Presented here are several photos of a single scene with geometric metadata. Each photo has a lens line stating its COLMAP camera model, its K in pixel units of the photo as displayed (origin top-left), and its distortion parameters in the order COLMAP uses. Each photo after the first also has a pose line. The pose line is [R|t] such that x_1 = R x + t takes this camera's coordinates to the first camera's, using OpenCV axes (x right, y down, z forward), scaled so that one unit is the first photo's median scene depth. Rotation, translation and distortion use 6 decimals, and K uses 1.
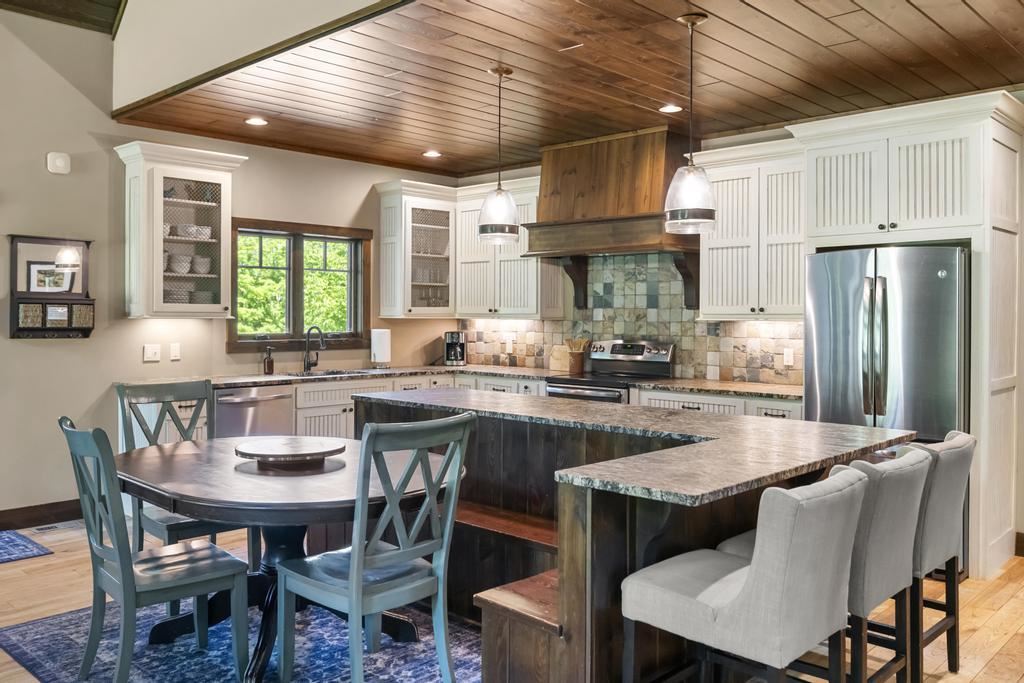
lens RADIAL K [[845.0, 0, 499.6], [0, 845.0, 317.6], [0, 0, 1]] dist [-0.013099, 0.008538]
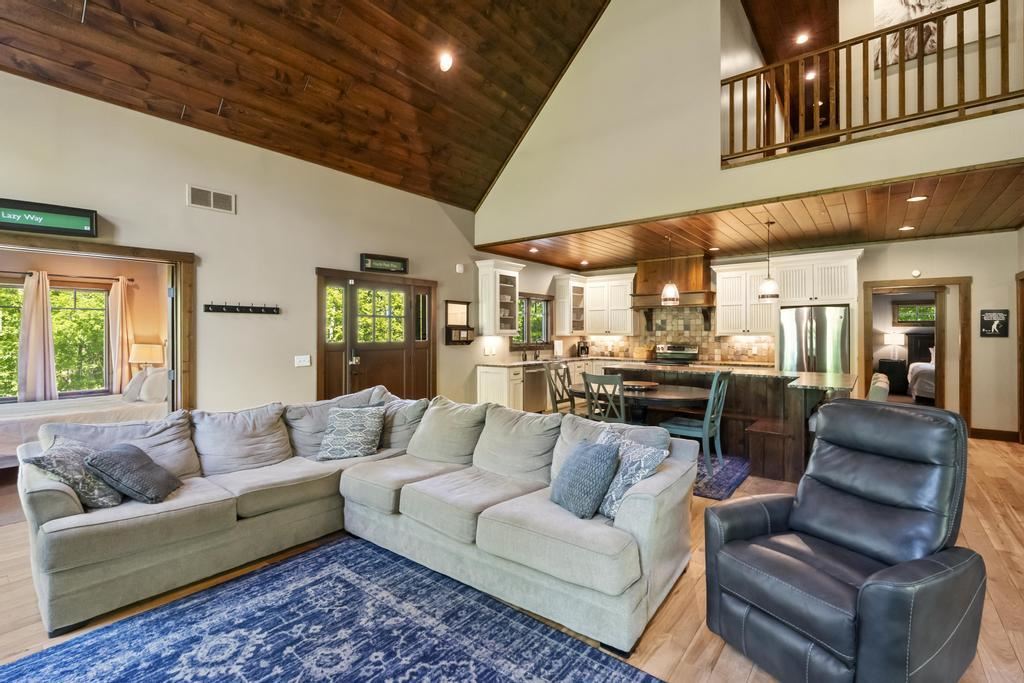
lens RADIAL K [[461.8, 0, 511.0], [0, 461.8, 332.2], [0, 0, 1]] dist [-0.005820, 0.000658]
pose [[0.995021, -0.005244, 0.099532, -0.464495], [0.005899, 0.999963, -0.006293, -0.001529], [-0.099495, 0.006849, 0.995014, -0.239552]]
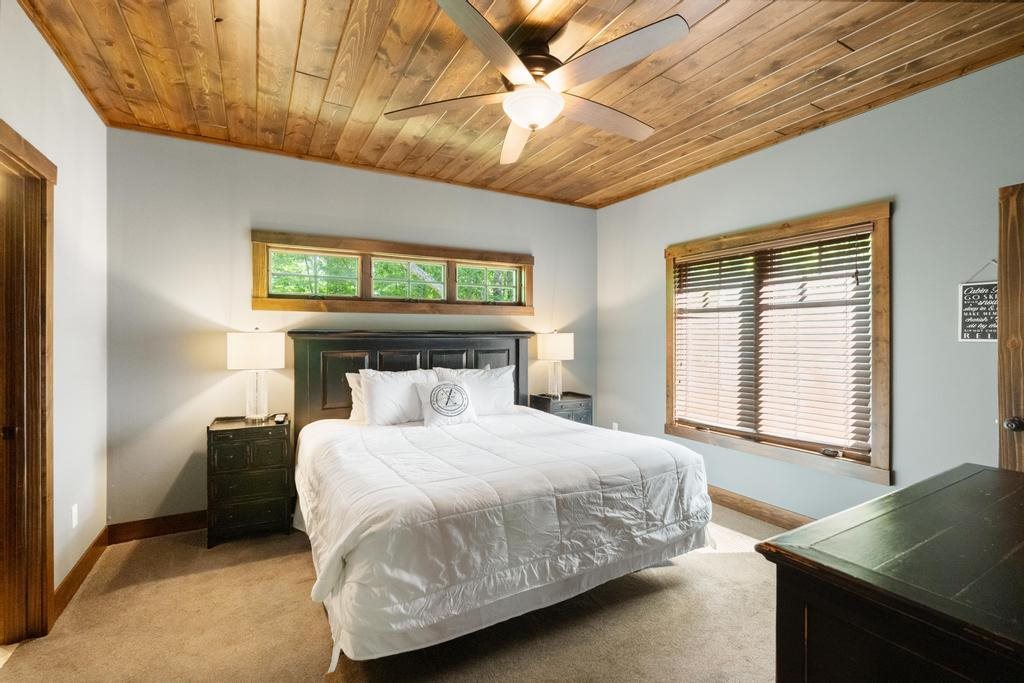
lens RADIAL K [[461.8, 0, 514.9], [0, 461.8, 338.4], [0, 0, 1]] dist [-0.005820, 0.000658]
pose [[0.278247, -0.008584, 0.960471, 0.732093], [0.004539, 0.999961, 0.007622, 0.005924], [-0.960499, 0.002239, 0.278275, 0.922515]]
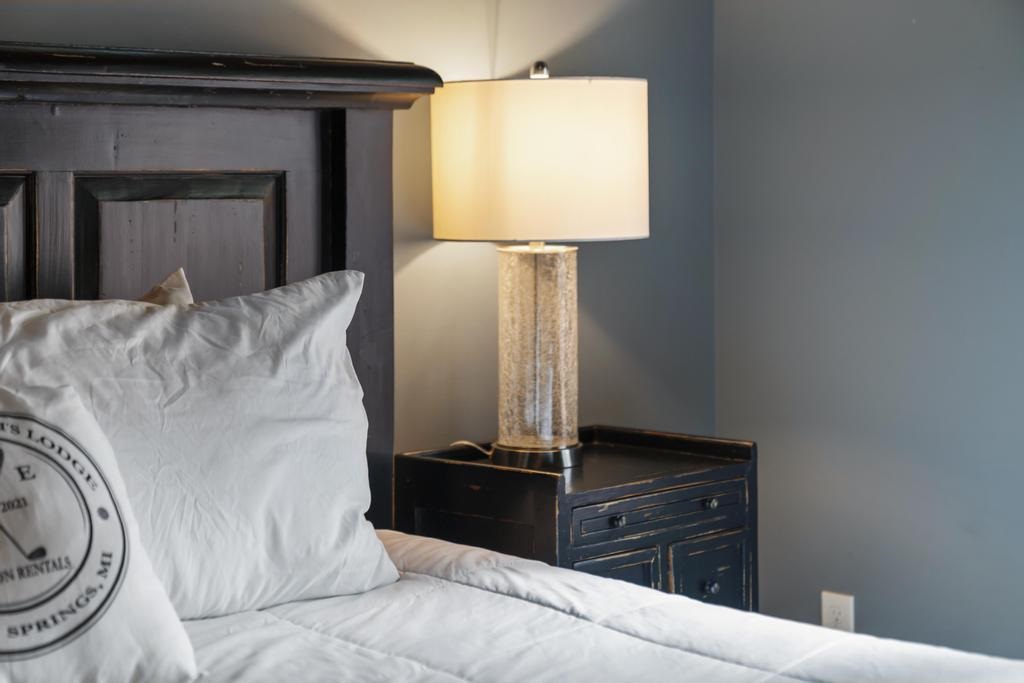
lens RADIAL K [[2026.0, 0, 511.5], [0, 2026.0, 341.9], [0, 0, 1]] dist [0.069976, 0.000000]
pose [[0.021469, -0.088886, 0.995810, 0.934725], [0.007549, 0.996026, 0.088742, 0.026729], [-0.999741, 0.005612, 0.022055, 1.074637]]
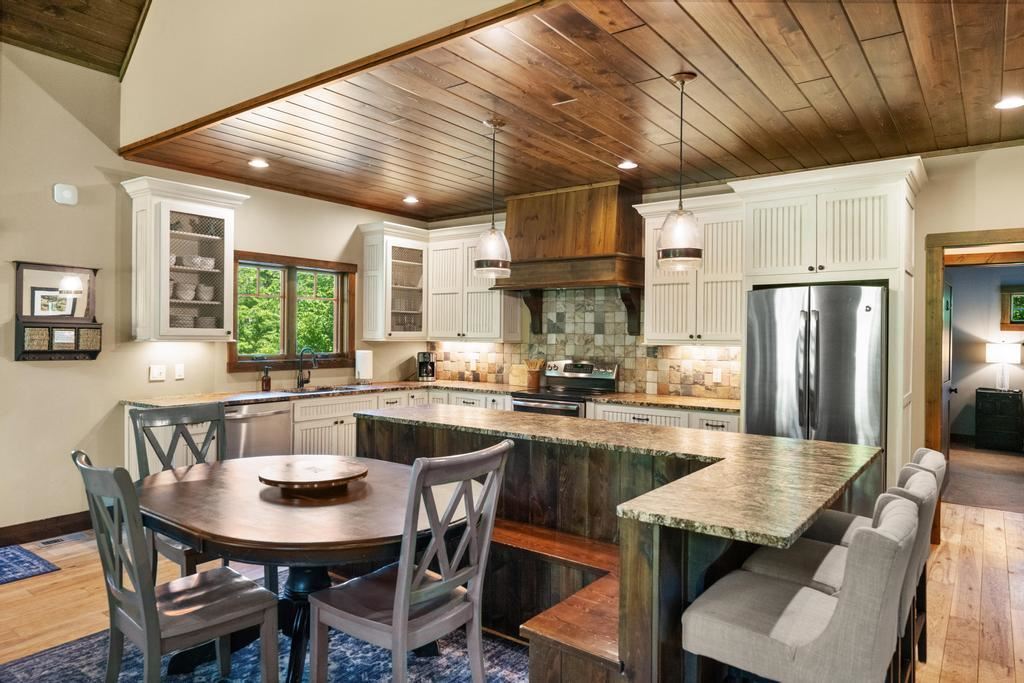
lens RADIAL K [[649.2, 0, 510.1], [0, 649.2, 338.5], [0, 0, 1]] dist [-0.005163, 0.002455]
pose [[0.991954, 0.004773, 0.126512, -0.065664], [-0.005063, 0.999985, 0.001970, -0.006365], [-0.126501, -0.002595, 0.991963, 0.111080]]
